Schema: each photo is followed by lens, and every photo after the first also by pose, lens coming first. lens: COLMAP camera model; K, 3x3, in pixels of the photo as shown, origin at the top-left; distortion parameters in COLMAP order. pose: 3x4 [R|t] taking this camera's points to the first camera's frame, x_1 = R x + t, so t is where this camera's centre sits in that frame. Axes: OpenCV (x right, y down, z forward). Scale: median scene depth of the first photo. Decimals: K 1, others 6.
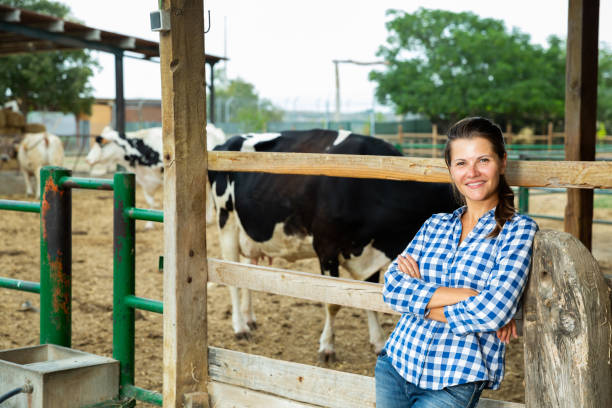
lens RADIAL K [[1114.8, 0, 306.0], [0, 1114.8, 204.0], [0, 0, 1]] dist [0.234698, 0.020271]
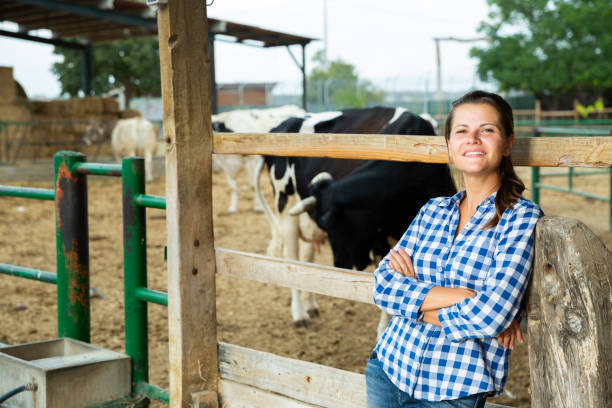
lens RADIAL K [[1114.8, 0, 306.0], [0, 1114.8, 204.0], [0, 0, 1]] dist [0.234698, 0.020271]
pose [[0.995586, -0.012644, -0.092994, 0.070346], [0.014212, 0.999767, 0.016217, -0.002162], [0.092767, -0.017467, 0.995535, 0.074828]]
